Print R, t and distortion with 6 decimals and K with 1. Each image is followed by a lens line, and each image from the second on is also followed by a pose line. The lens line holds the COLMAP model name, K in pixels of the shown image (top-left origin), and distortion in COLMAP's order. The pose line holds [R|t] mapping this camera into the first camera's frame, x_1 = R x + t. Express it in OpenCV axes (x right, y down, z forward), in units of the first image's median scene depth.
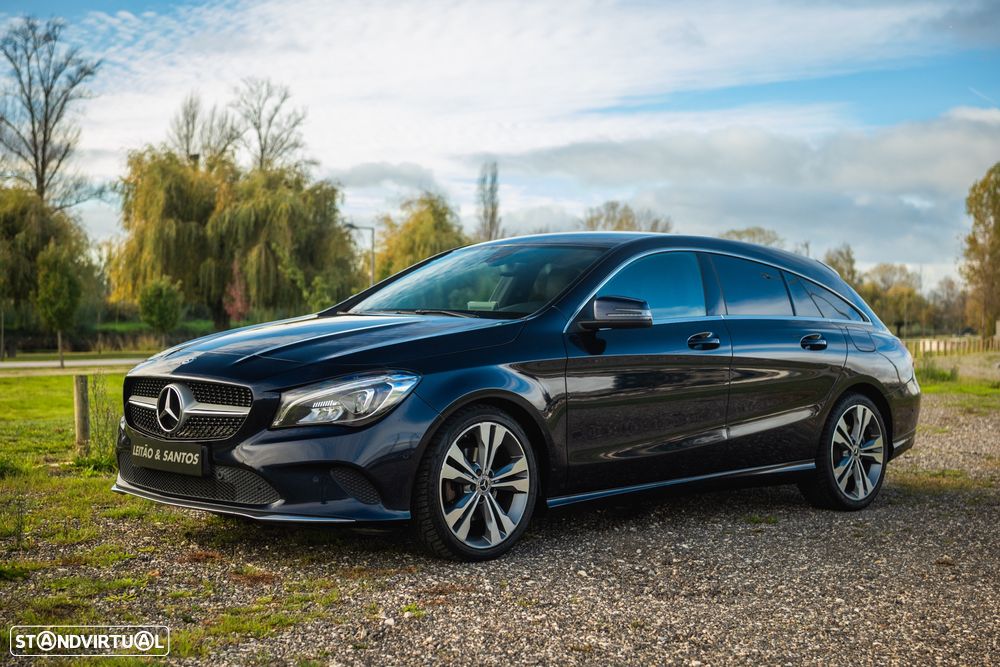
lens RADIAL K [[1455.1, 0, 477.9], [0, 1455.1, 333.2], [0, 0, 1]] dist [-0.017640, 0.062464]
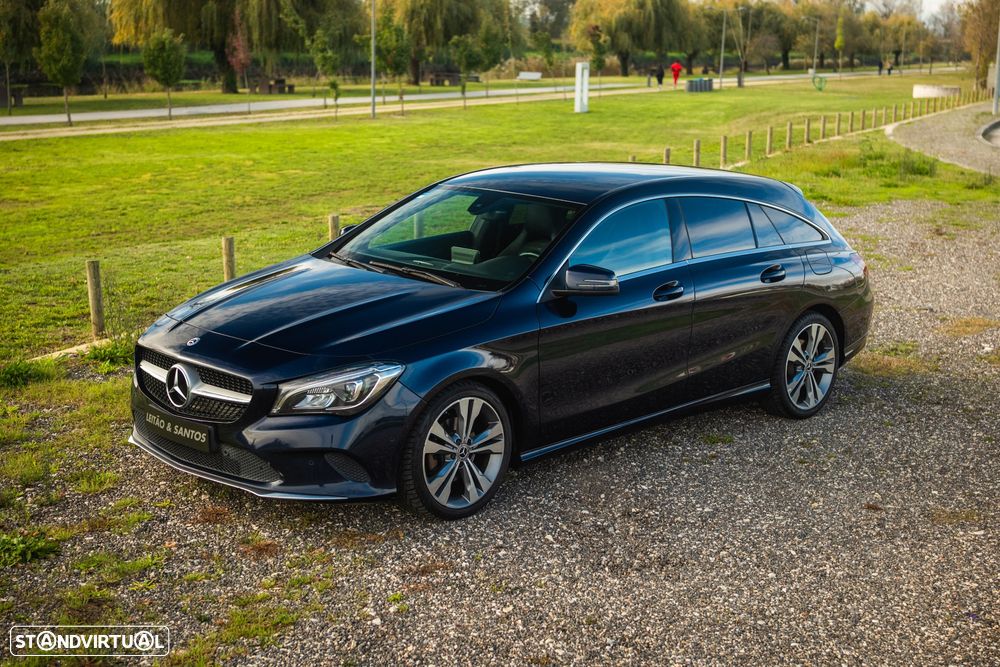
lens RADIAL K [[1422.3, 0, 500.0], [0, 1422.3, 333.5], [0, 0, 1]] dist [-0.007260, 0.054345]
pose [[0.999931, -0.000785, 0.011713, 0.018888], [-0.001657, 0.978336, 0.207017, -0.202404], [-0.011622, -0.207022, 0.978267, -0.047569]]
